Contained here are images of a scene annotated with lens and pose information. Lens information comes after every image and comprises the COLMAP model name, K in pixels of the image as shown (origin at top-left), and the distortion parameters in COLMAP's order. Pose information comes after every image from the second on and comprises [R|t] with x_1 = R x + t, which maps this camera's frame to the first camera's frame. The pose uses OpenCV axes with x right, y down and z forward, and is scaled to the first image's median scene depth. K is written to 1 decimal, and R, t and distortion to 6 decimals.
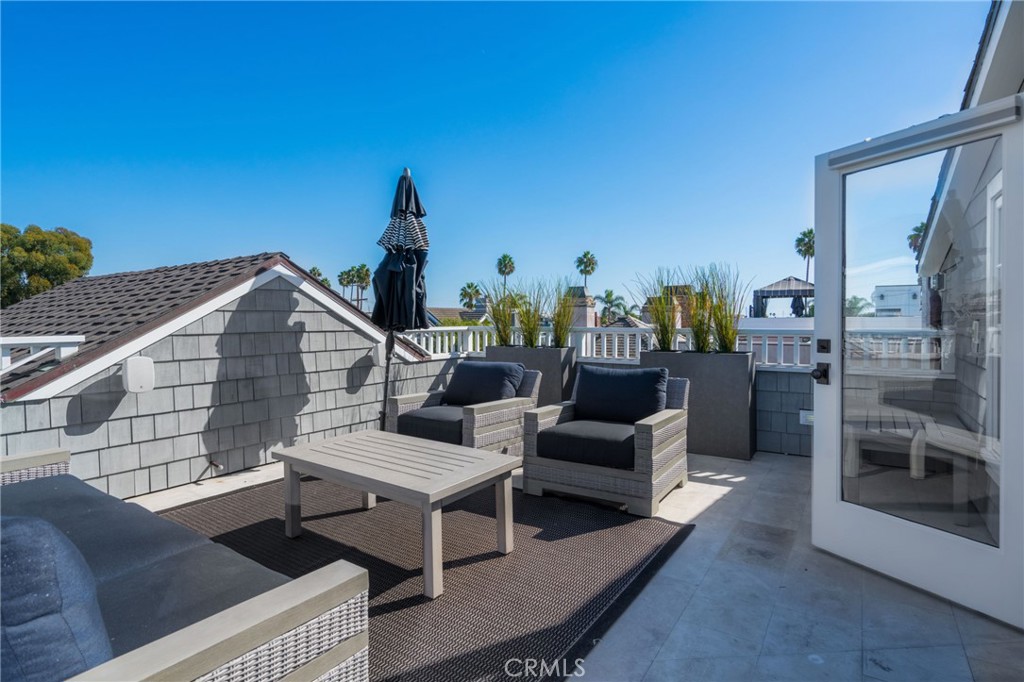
lens RADIAL K [[518.5, 0, 512.0], [0, 518.5, 341.0], [0, 0, 1]] dist [-0.004640, -0.000048]
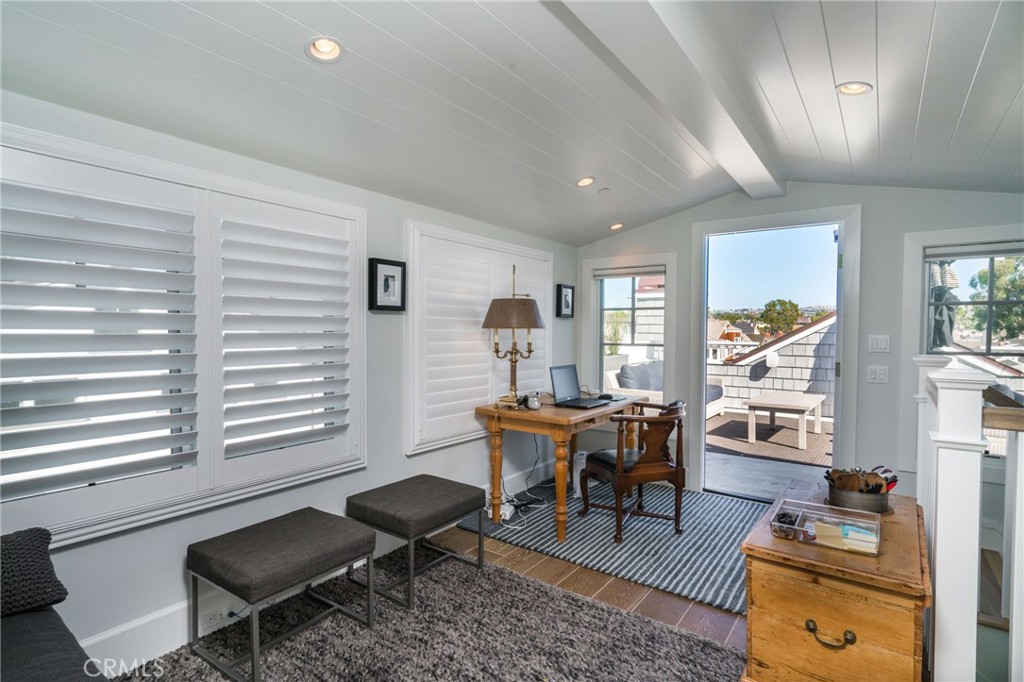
lens RADIAL K [[518.5, 0, 512.0], [0, 518.5, 341.0], [0, 0, 1]] dist [-0.004640, -0.000048]
pose [[0.000980, 0.025826, -0.999666, 1.282739], [-0.050463, 0.998394, 0.025743, -0.015960], [0.998725, 0.050421, 0.002281, -0.156228]]
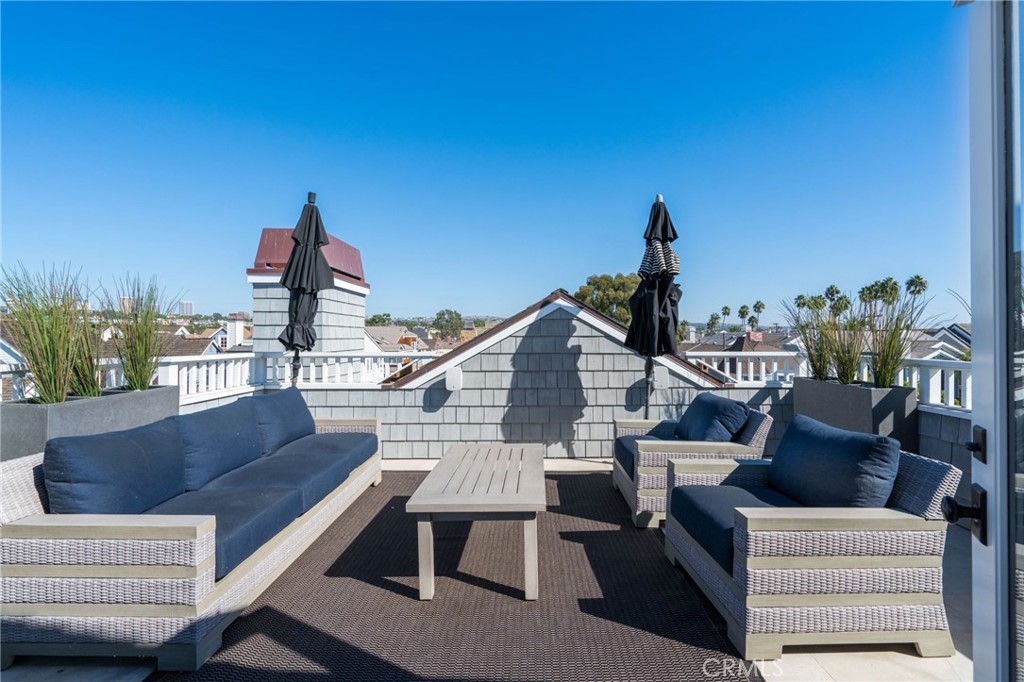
lens RADIAL K [[457.7, 0, 512.0], [0, 457.7, 341.0], [0, 0, 1]] dist [-0.014091, 0.000064]
pose [[0.580650, 0.011983, -0.814065, 0.370140], [-0.037845, 0.999208, -0.012285, -0.028165], [0.813273, 0.037942, 0.580644, 0.272950]]
